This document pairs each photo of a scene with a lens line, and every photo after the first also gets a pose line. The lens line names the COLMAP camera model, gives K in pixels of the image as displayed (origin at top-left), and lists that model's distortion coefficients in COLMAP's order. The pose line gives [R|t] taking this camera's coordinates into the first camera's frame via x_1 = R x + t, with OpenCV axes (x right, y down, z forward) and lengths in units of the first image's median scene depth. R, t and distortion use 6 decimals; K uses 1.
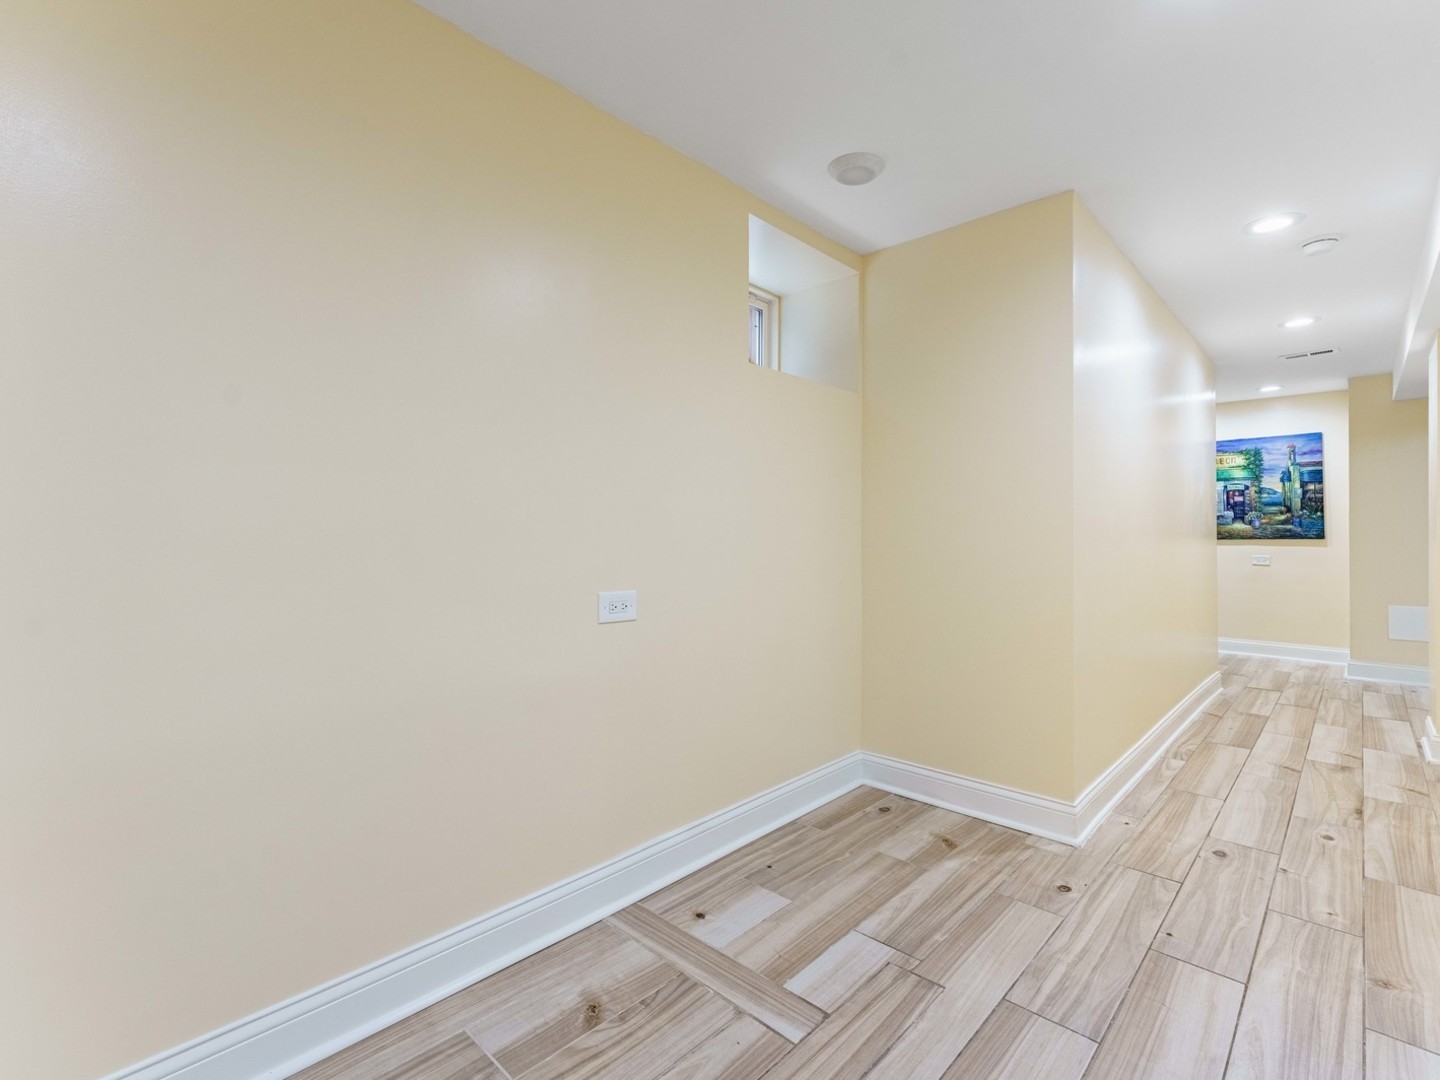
lens RADIAL K [[679.6, 0, 724.7], [0, 679.6, 493.5], [0, 0, 1]] dist [0.002969, -0.000502]
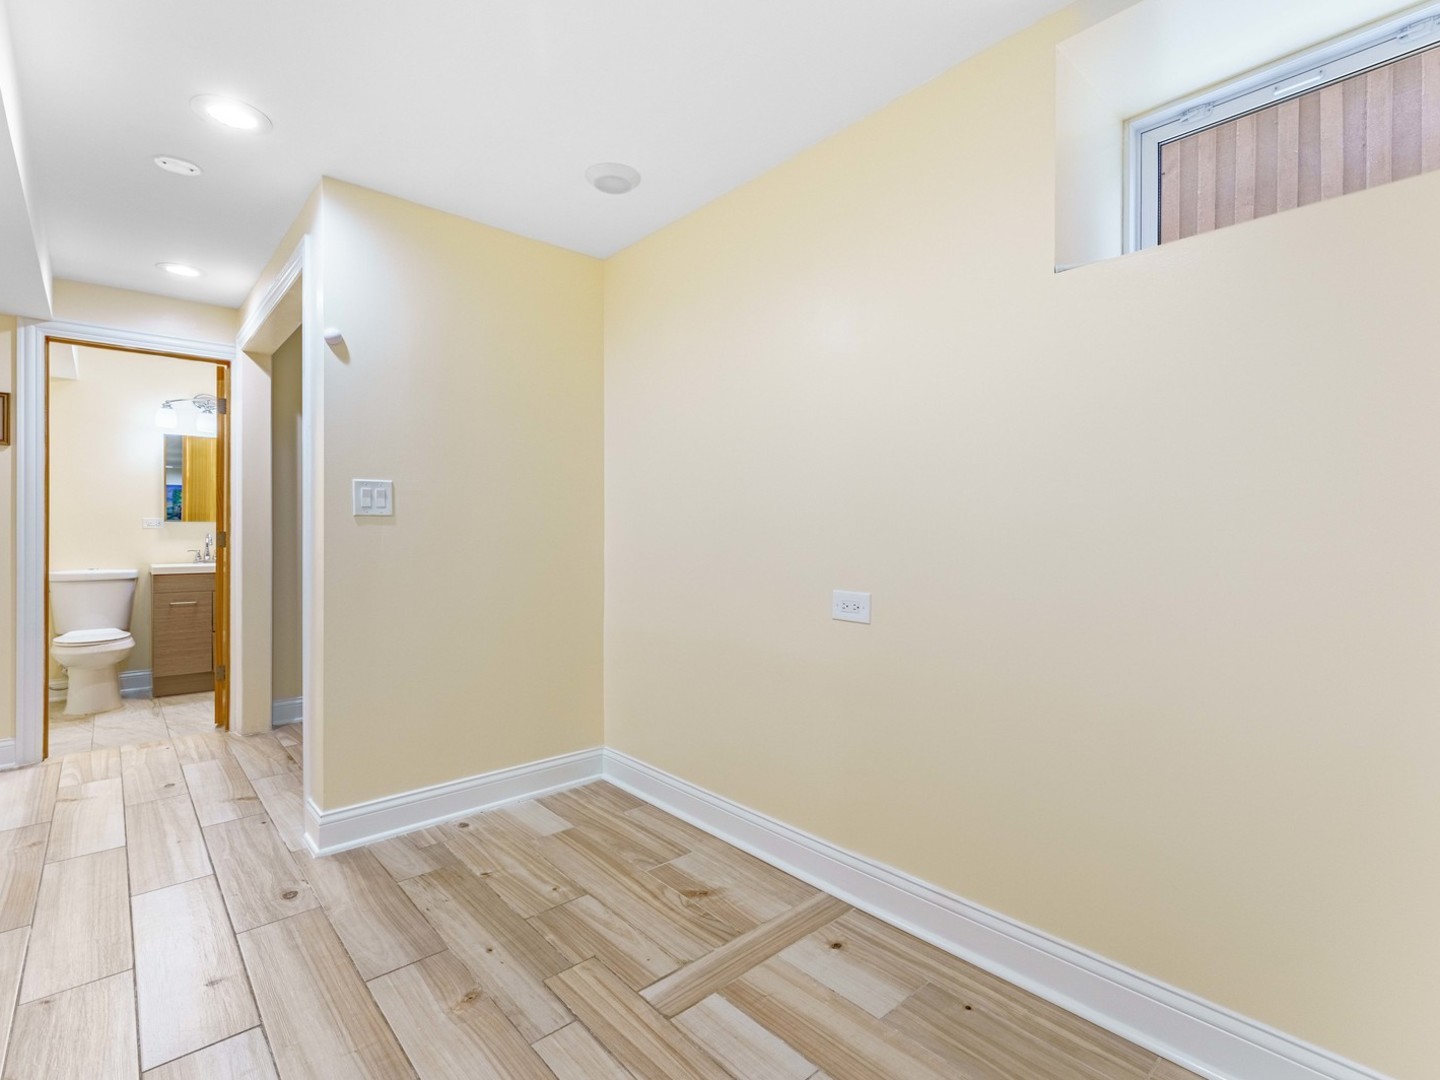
lens RADIAL K [[679.6, 0, 715.4], [0, 679.6, 541.8], [0, 0, 1]] dist [0.002969, -0.000502]
pose [[-0.086350, 0.010307, -0.996212, 0.836063], [0.057260, 0.998345, 0.005366, 0.055603], [0.994618, -0.056580, -0.086798, 0.888723]]
